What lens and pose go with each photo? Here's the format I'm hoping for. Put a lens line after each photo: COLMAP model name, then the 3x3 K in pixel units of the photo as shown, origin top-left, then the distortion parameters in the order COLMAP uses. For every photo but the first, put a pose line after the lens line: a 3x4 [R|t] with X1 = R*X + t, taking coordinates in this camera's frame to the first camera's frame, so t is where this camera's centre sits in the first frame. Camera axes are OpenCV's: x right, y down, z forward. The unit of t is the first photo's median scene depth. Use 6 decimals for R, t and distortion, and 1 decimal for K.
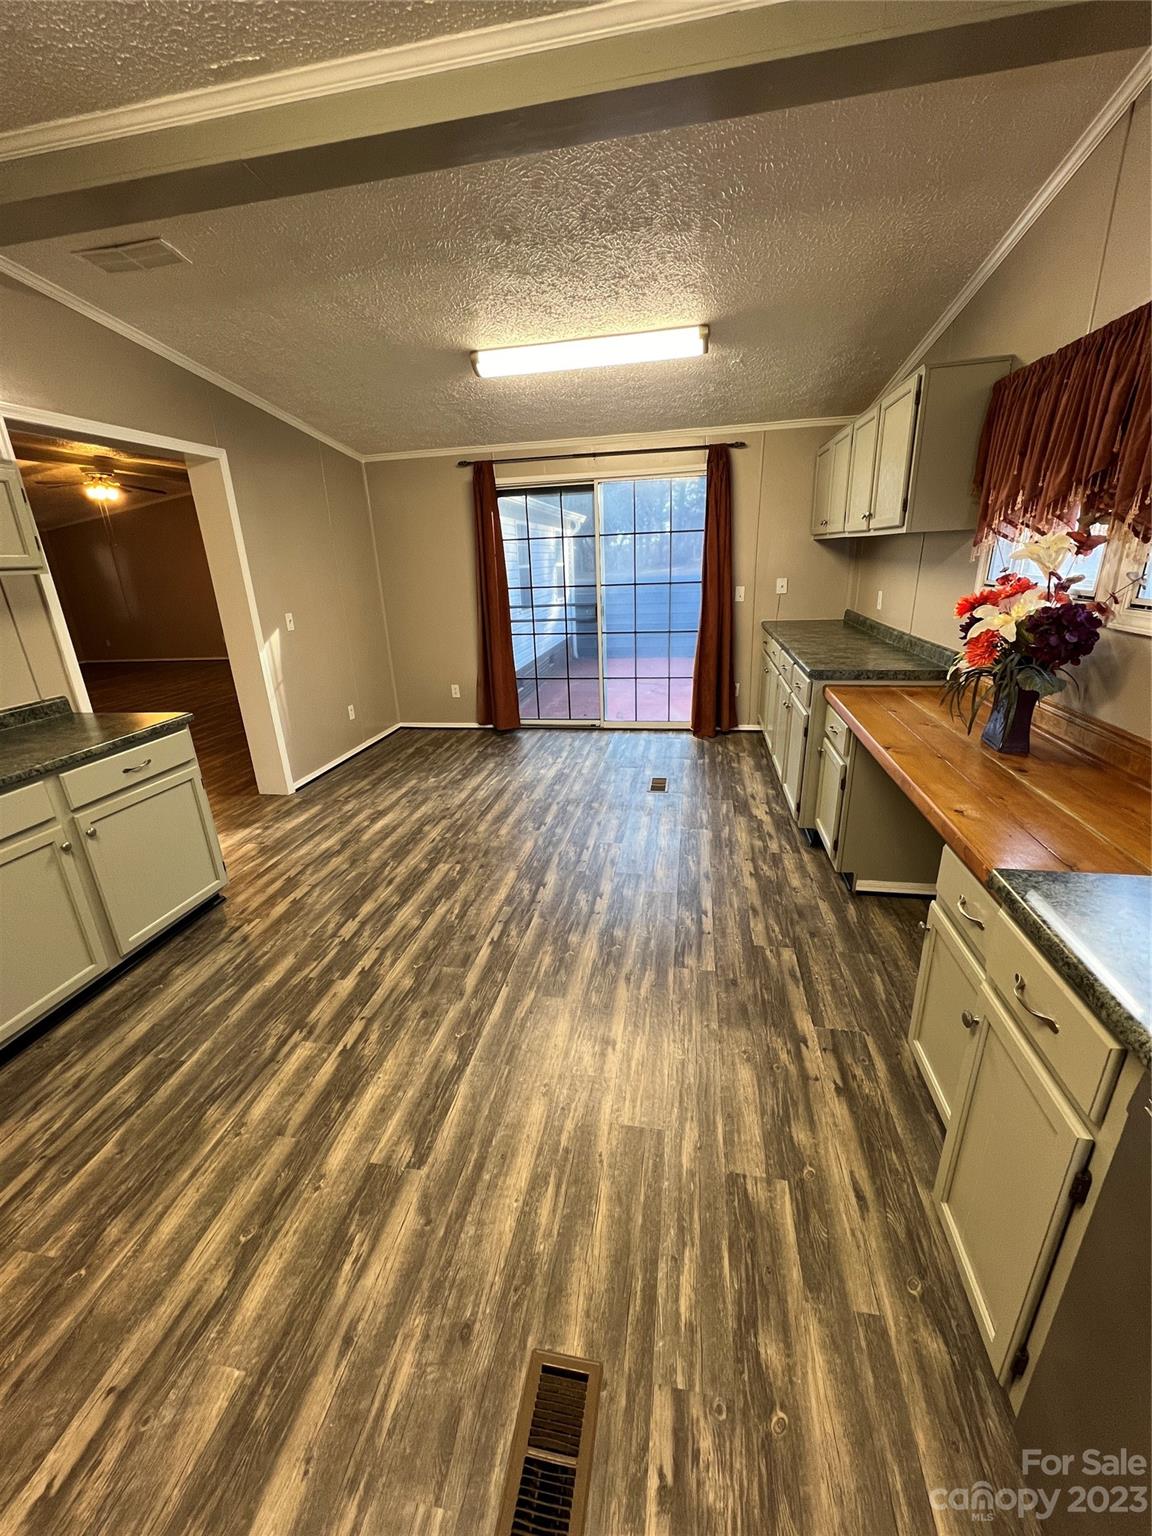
lens RADIAL K [[613.4, 0, 572.9], [0, 613.4, 768.5], [0, 0, 1]] dist [-0.001745, 0.000450]
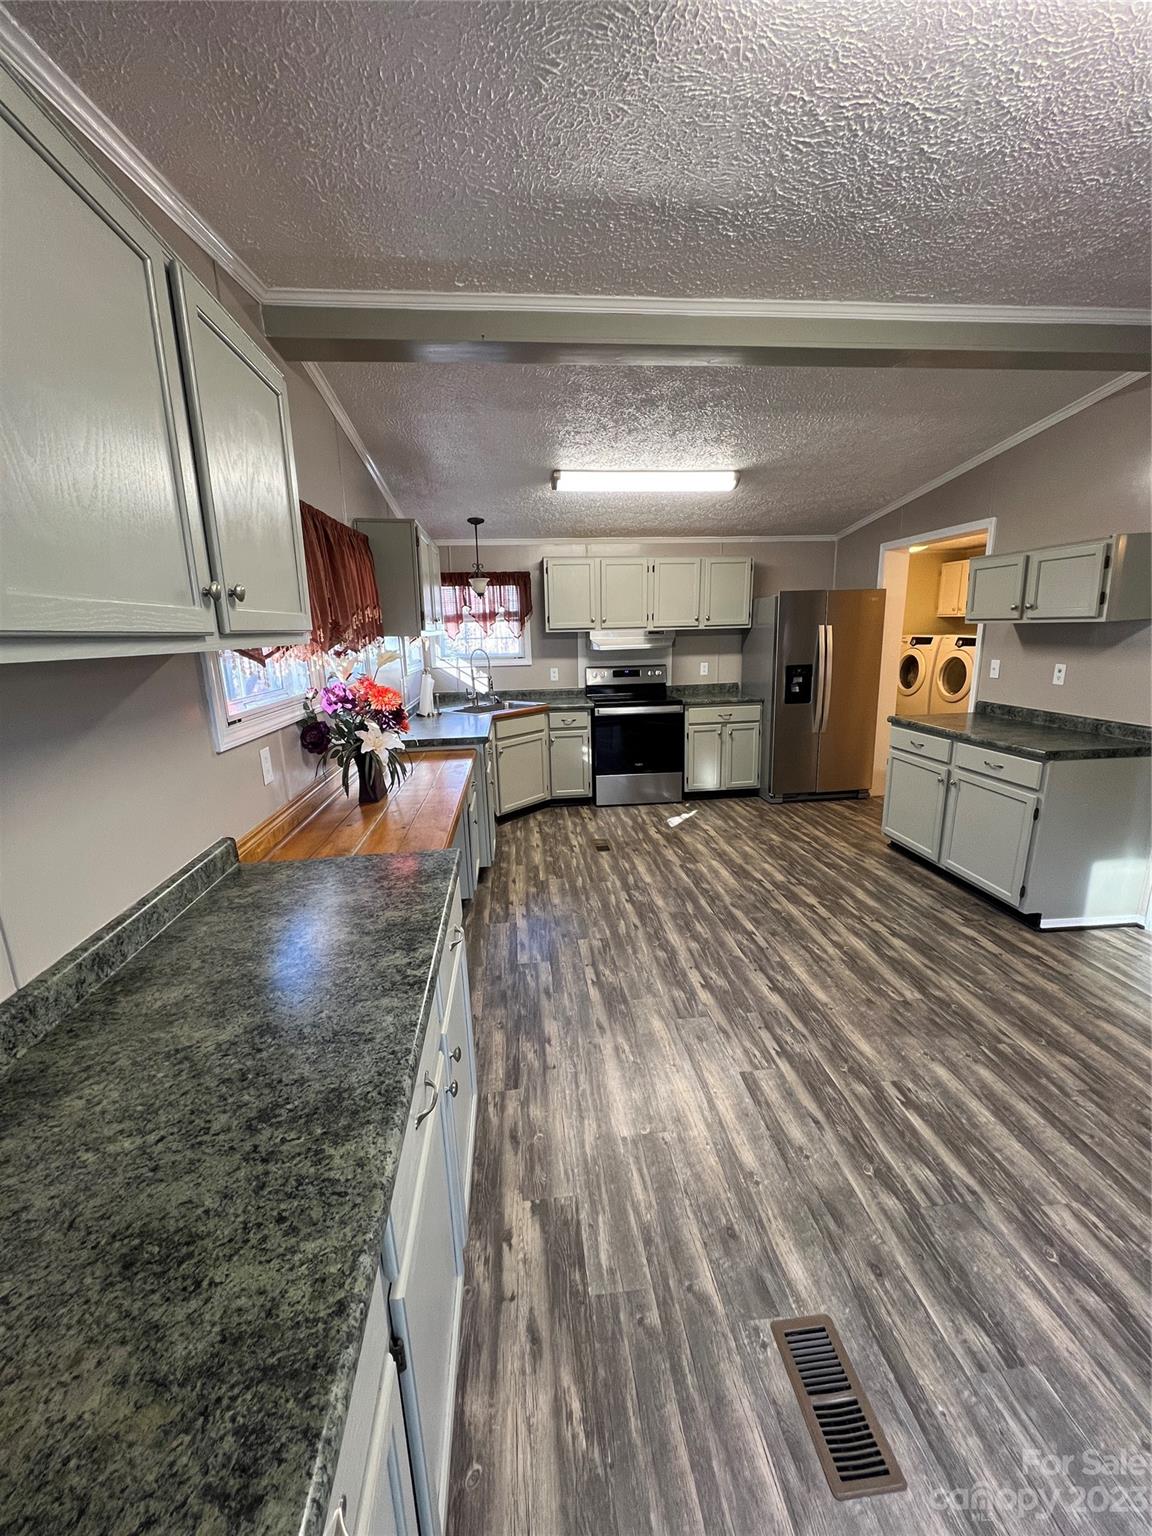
lens RADIAL K [[613.4, 0, 572.9], [0, 613.4, 768.5], [0, 0, 1]] dist [-0.001745, 0.000450]
pose [[-0.957647, 0.127660, -0.258101, 0.475916], [-0.029595, 0.847966, 0.529224, -0.620096], [0.286421, 0.514449, -0.808273, 1.660068]]
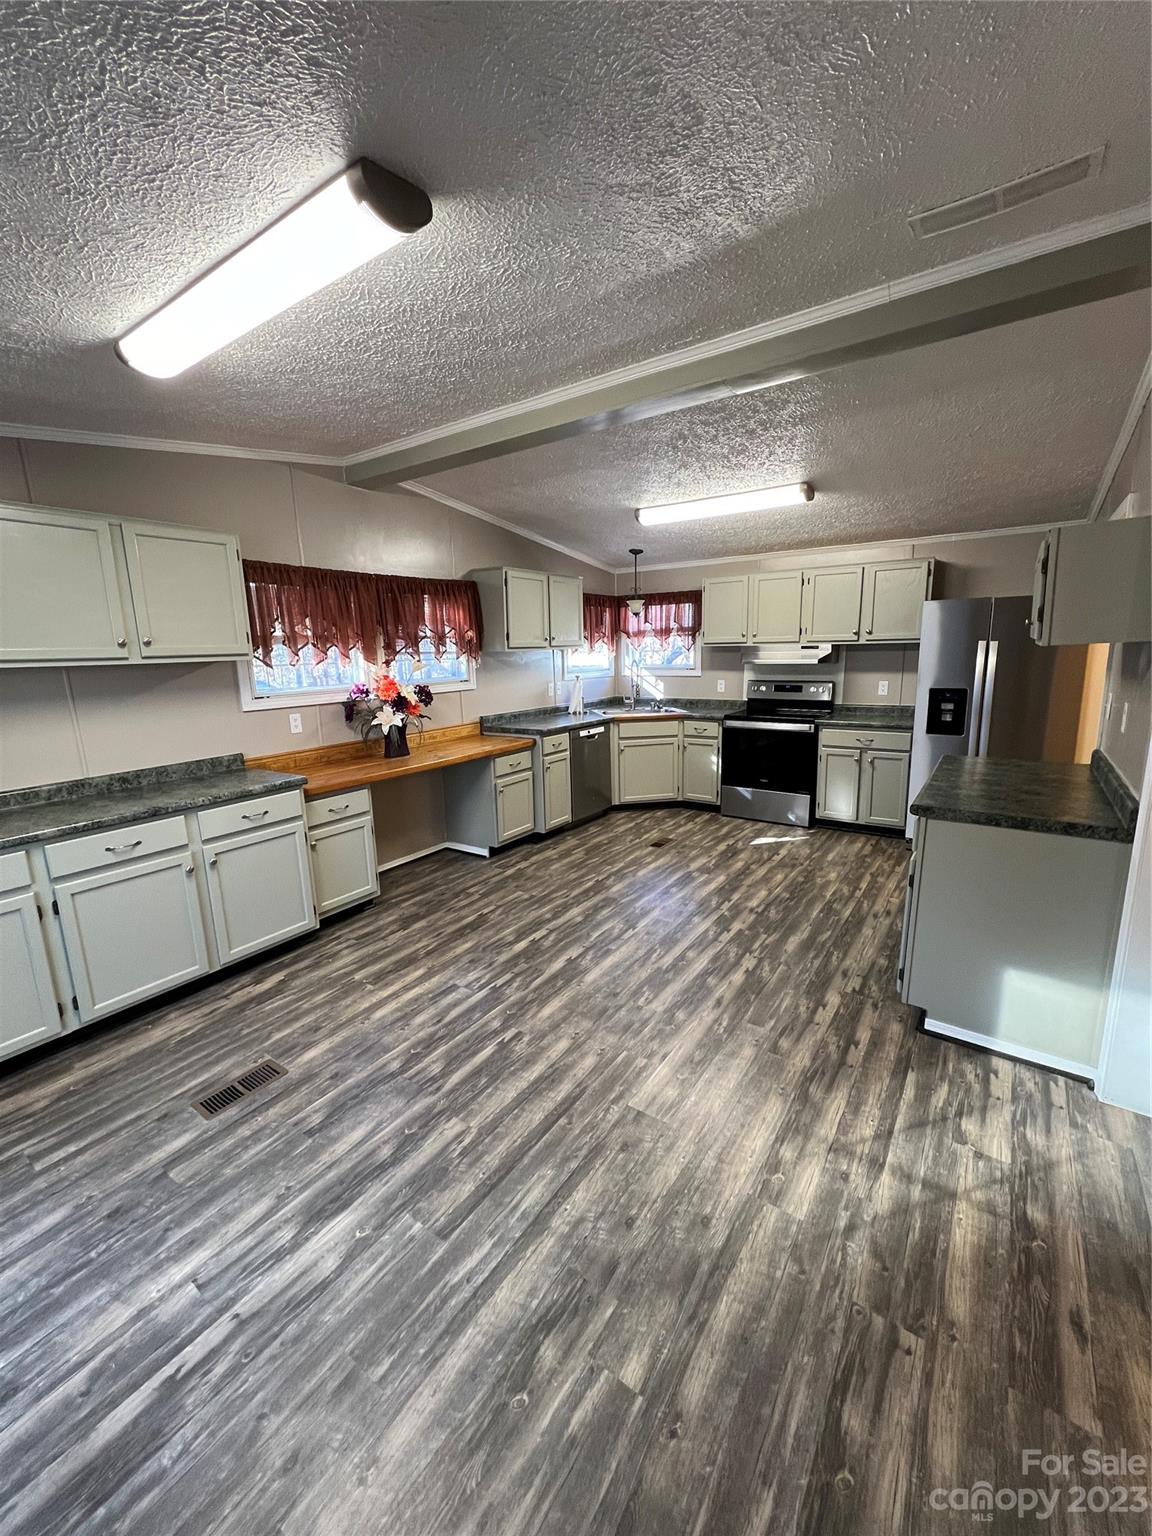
lens RADIAL K [[613.4, 0, 572.9], [0, 613.4, 768.5], [0, 0, 1]] dist [-0.001745, 0.000450]
pose [[-0.908095, -0.017973, 0.418378, -0.545843], [0.195752, 0.864985, 0.462041, -0.646673], [-0.370195, 0.501476, -0.781970, 1.857323]]
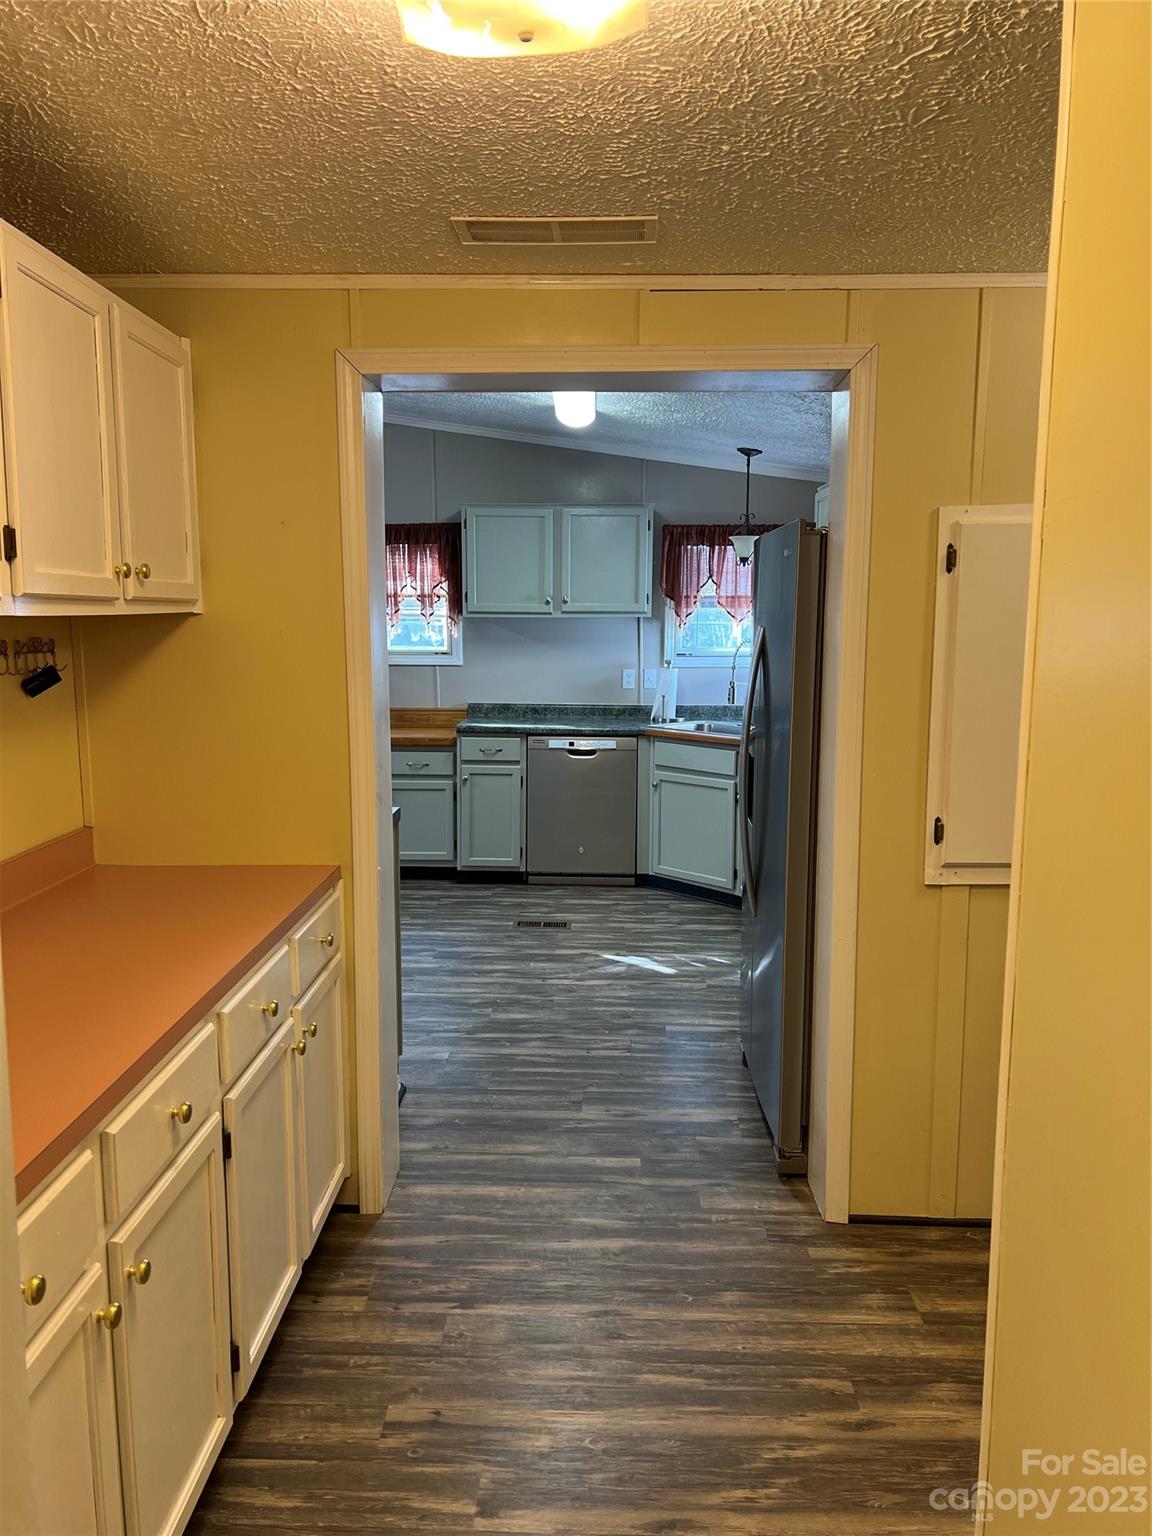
lens RADIAL K [[1147.8, 0, 572.5], [0, 1147.8, 774.8], [0, 0, 1]] dist [0.068323, -0.085973]
pose [[-0.154670, -0.099544, 0.982939, -2.157106], [0.327896, 0.933345, 0.146118, -0.107365], [-0.931966, 0.344902, -0.111720, 0.505334]]
